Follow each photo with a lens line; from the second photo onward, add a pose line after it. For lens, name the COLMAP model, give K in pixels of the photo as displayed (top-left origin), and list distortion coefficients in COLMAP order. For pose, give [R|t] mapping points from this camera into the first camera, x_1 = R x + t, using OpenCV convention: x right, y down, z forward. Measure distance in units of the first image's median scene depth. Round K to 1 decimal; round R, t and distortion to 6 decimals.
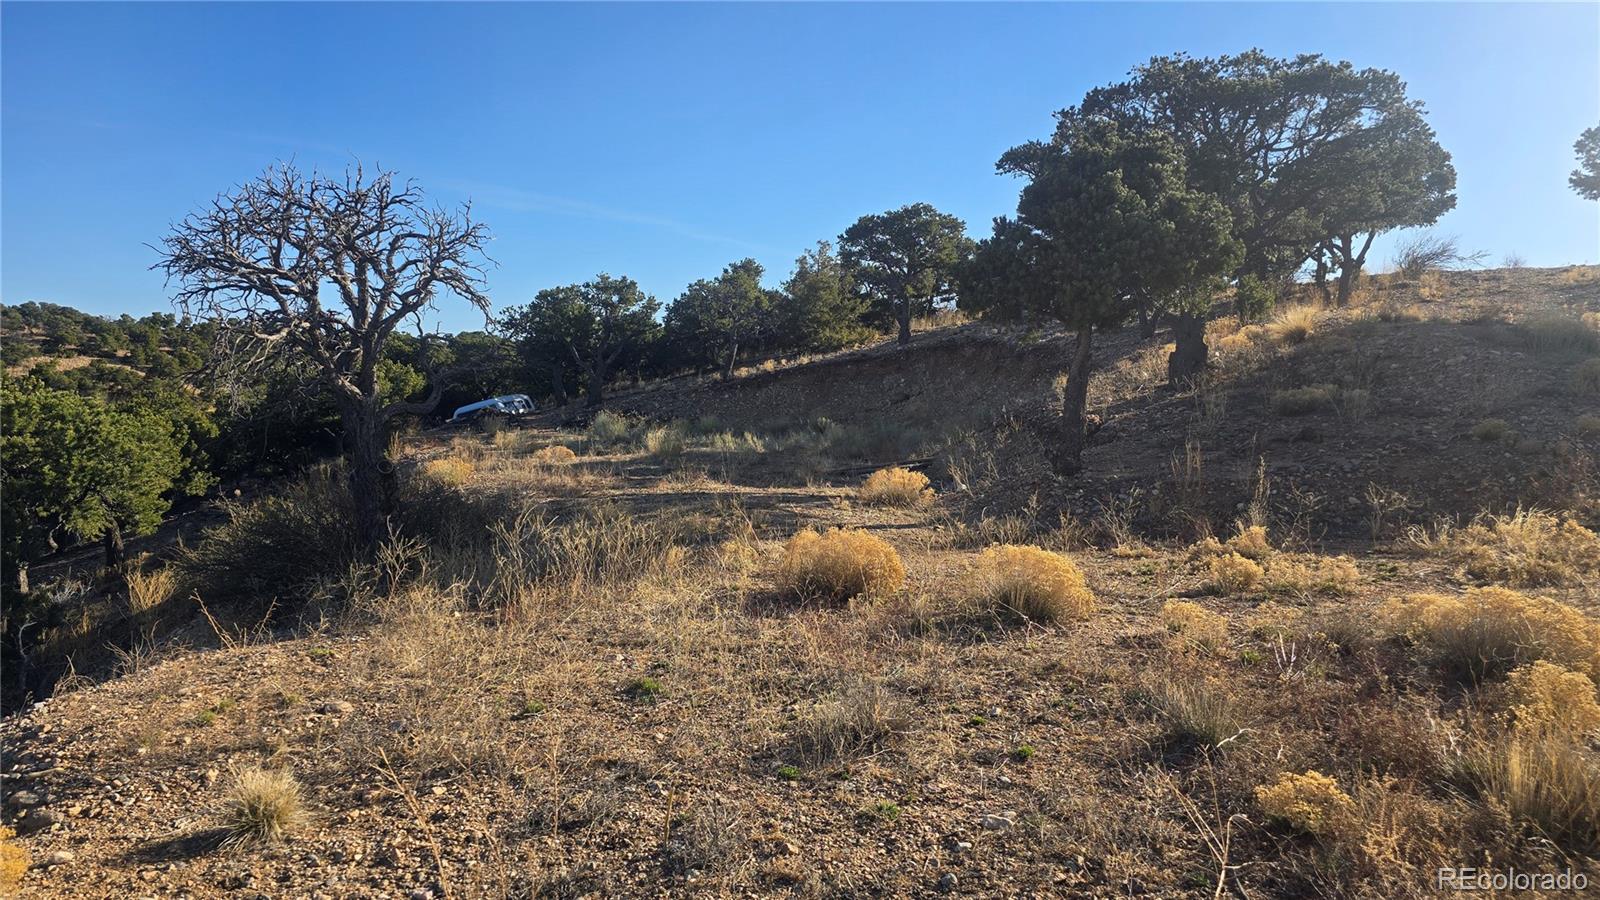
lens RADIAL K [[1052.1, 0, 797.7], [0, 1052.1, 458.0], [0, 0, 1]] dist [0.050429, -0.051579]
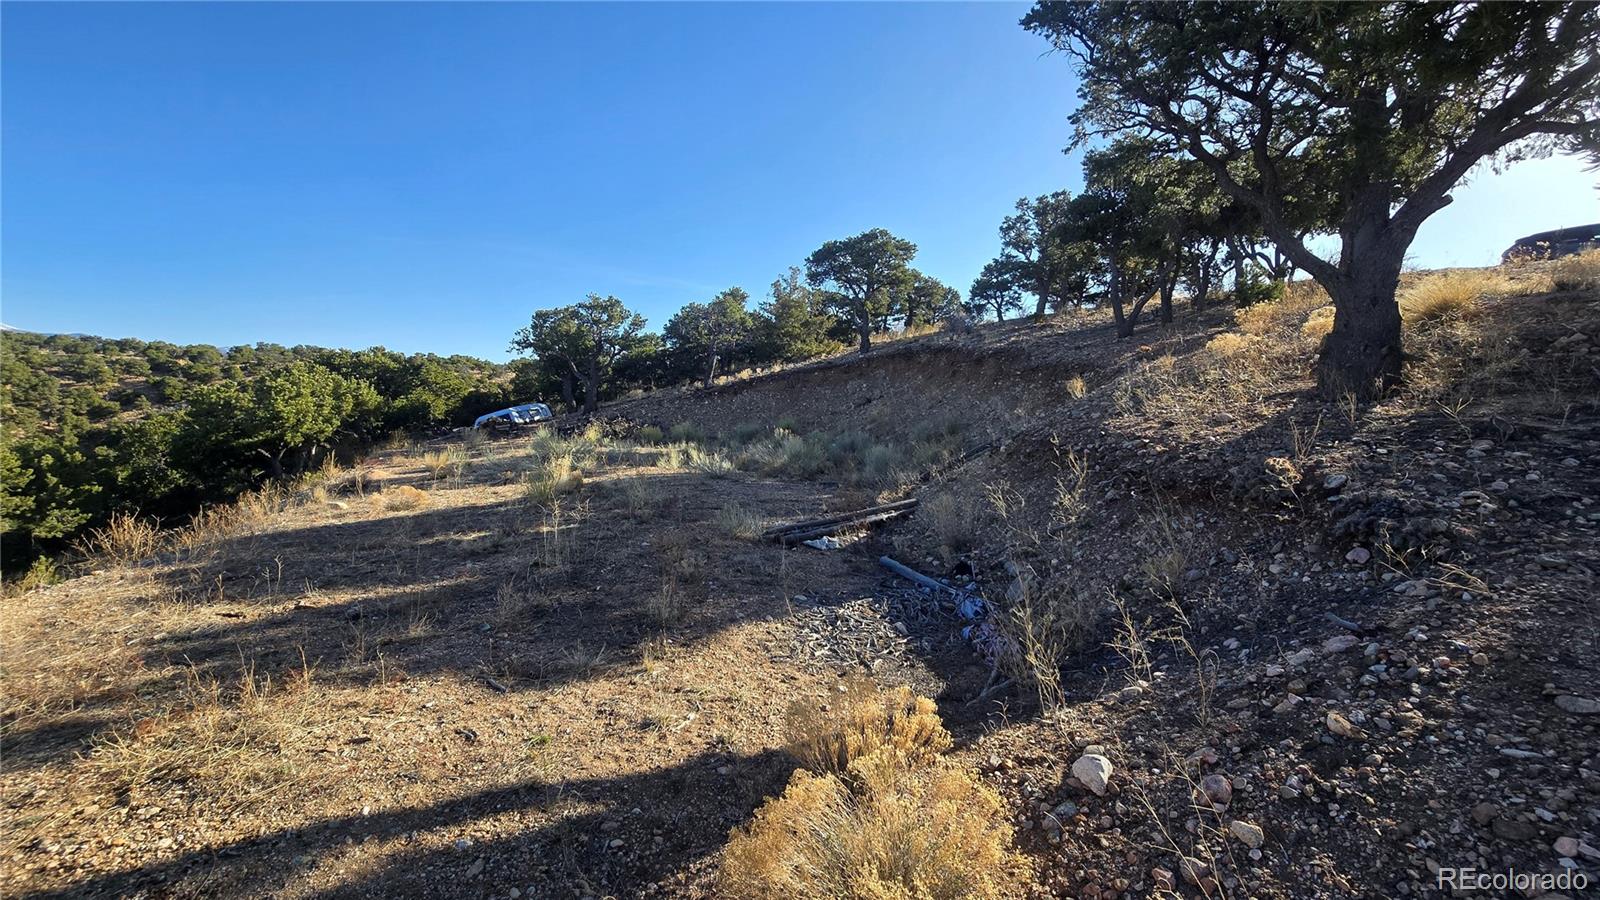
lens RADIAL K [[632.9, 0, 805.3], [0, 632.9, 449.6], [0, 0, 1]] dist [-0.009392, 0.000103]
pose [[0.999748, -0.021045, 0.007799, 0.028703], [0.020809, 0.999356, 0.029246, -0.024987], [-0.008410, -0.029076, 0.999542, 0.311917]]
